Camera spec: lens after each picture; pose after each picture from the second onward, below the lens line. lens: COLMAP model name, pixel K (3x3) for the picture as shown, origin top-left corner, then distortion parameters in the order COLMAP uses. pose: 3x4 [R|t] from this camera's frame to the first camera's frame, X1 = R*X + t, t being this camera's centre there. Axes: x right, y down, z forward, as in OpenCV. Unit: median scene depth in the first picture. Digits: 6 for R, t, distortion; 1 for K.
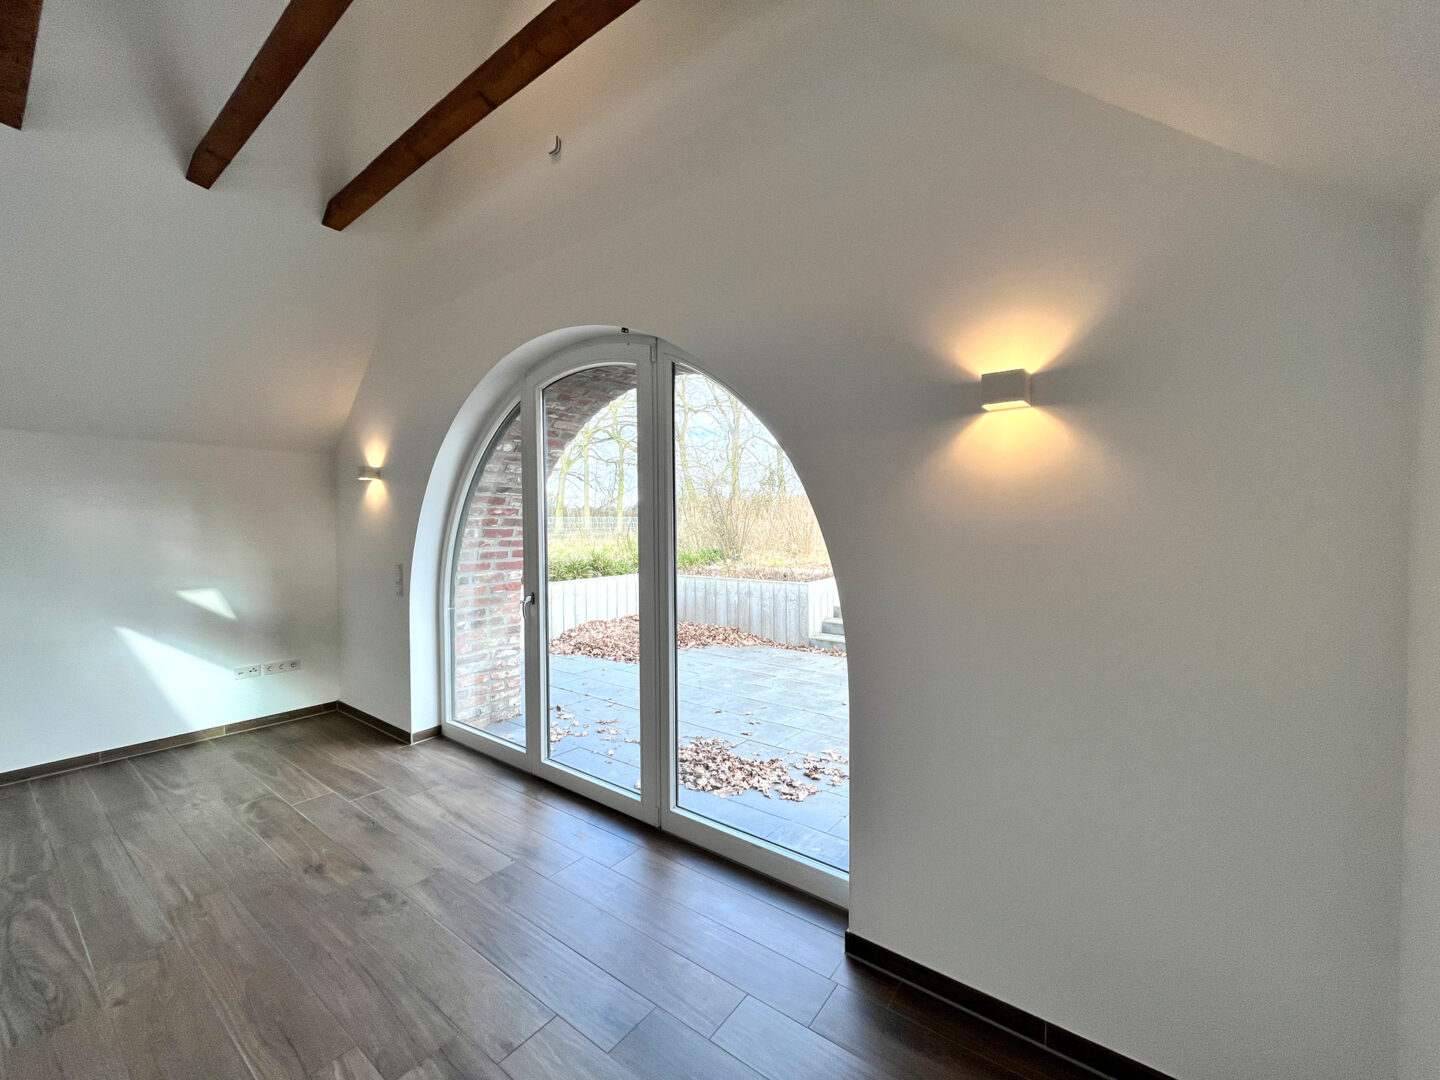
lens RADIAL K [[576.7, 0, 720.0], [0, 576.7, 540.0], [0, 0, 1]] dist [-0.001283, -0.000478]
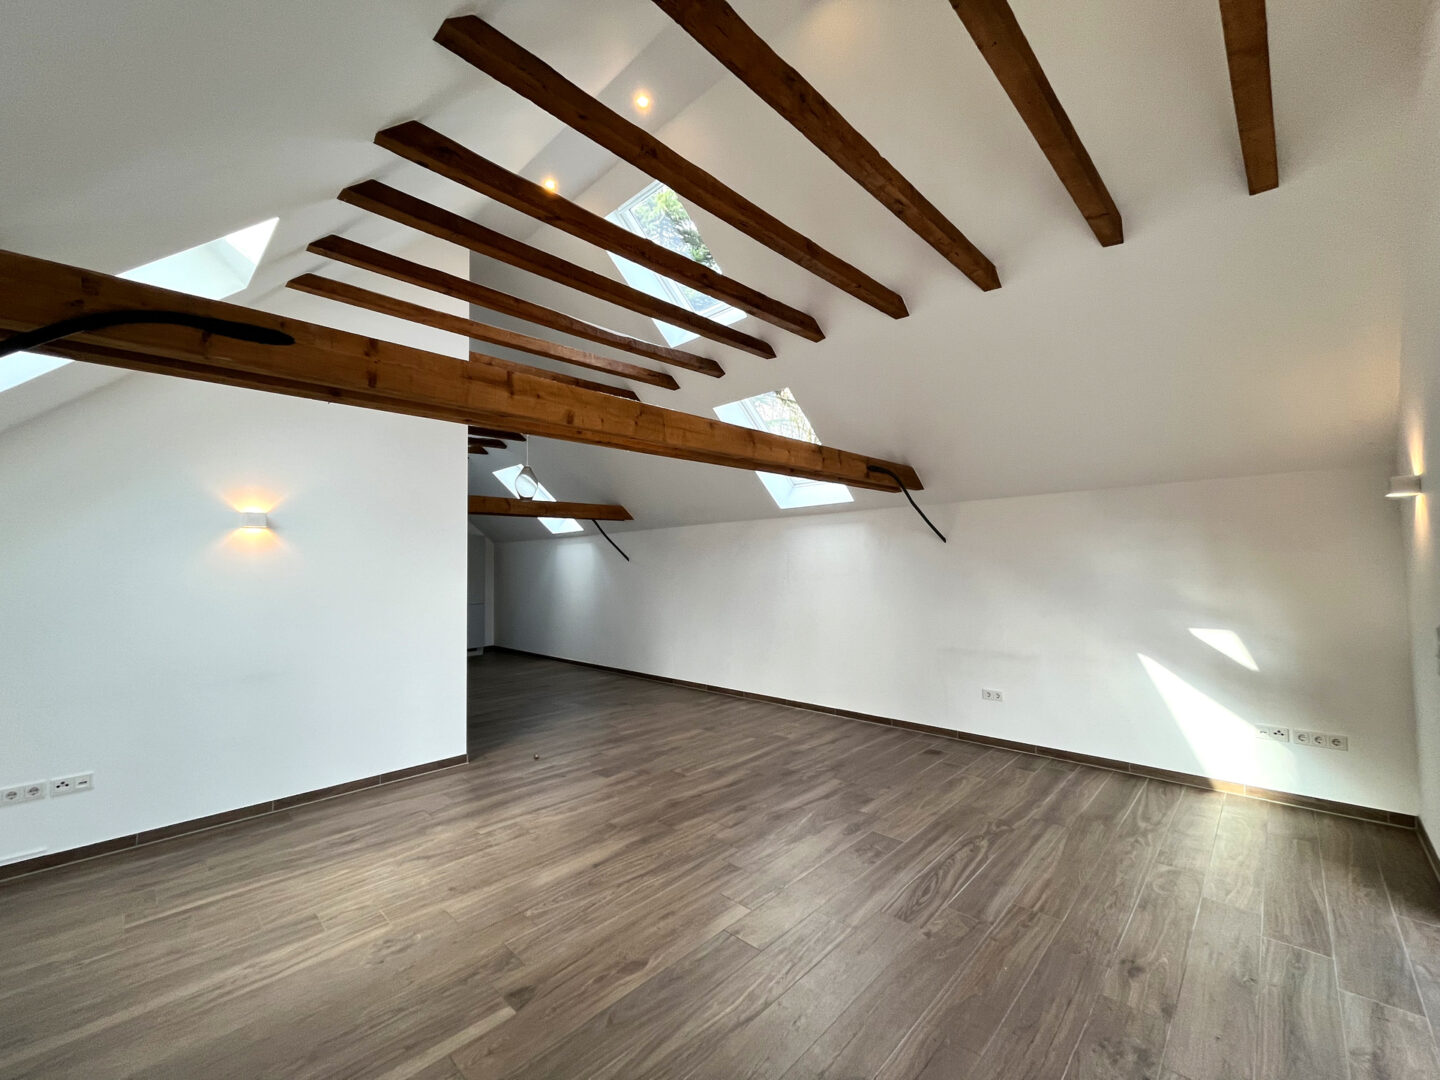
lens RADIAL K [[576.7, 0, 720.0], [0, 576.7, 540.0], [0, 0, 1]] dist [-0.001283, -0.000478]
pose [[-0.119832, -0.039879, -0.991993, 0.184920], [-0.012948, 0.999171, -0.038603, -0.020244], [0.992710, 0.008218, -0.120249, 0.355809]]
